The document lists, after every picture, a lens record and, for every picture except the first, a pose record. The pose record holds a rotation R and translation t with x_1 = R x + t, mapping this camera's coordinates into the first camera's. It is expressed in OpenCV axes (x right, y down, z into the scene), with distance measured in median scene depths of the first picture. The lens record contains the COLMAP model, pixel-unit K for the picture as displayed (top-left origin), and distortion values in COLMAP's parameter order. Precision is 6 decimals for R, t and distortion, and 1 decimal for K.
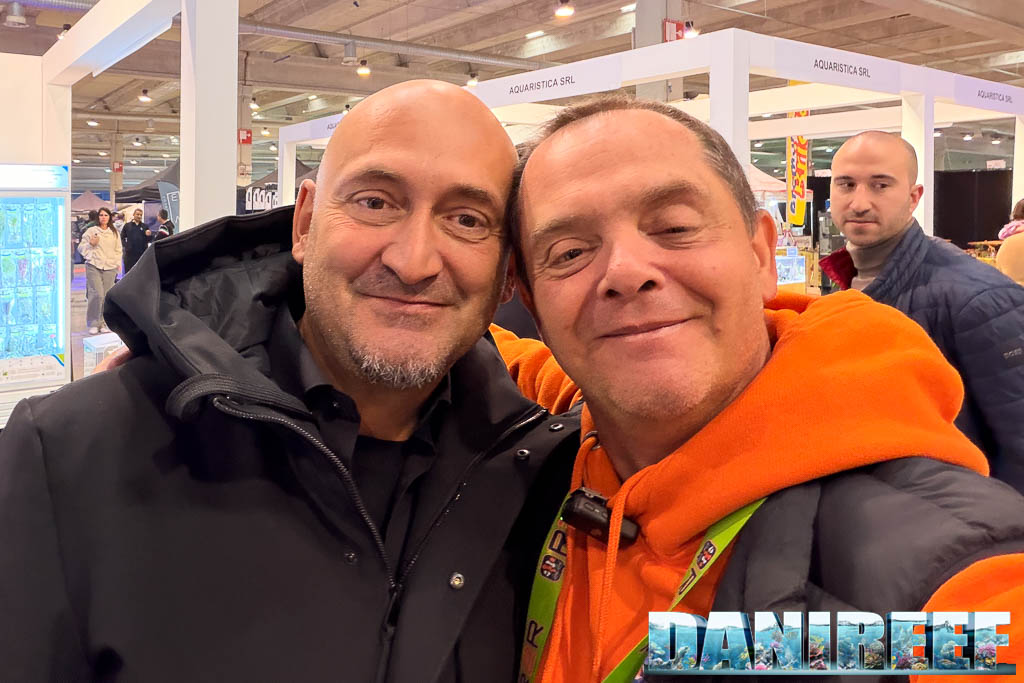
lens RADIAL K [[777.0, 0, 512.0], [0, 777.0, 341.5], [0, 0, 1]] dist [0.000515, 0.000138]
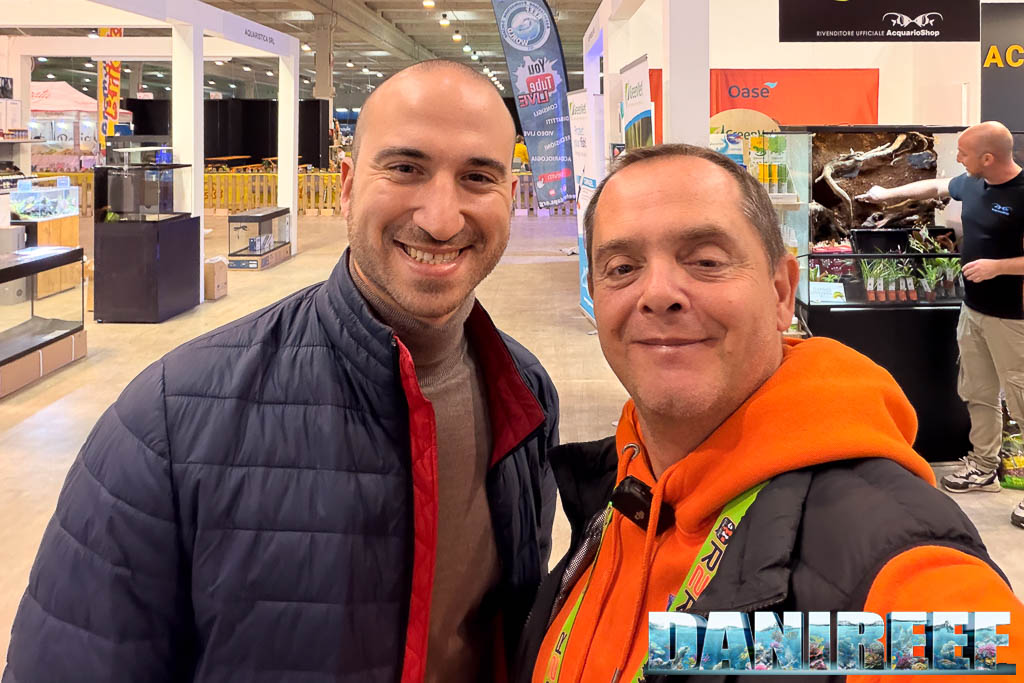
lens RADIAL K [[777.0, 0, 512.0], [0, 777.0, 341.5], [0, 0, 1]] dist [0.000515, 0.000138]
pose [[0.646490, -0.184609, 0.740250, -0.117365], [0.117302, 0.982797, 0.142653, 0.023116], [-0.753851, -0.005391, 0.657024, -0.092228]]
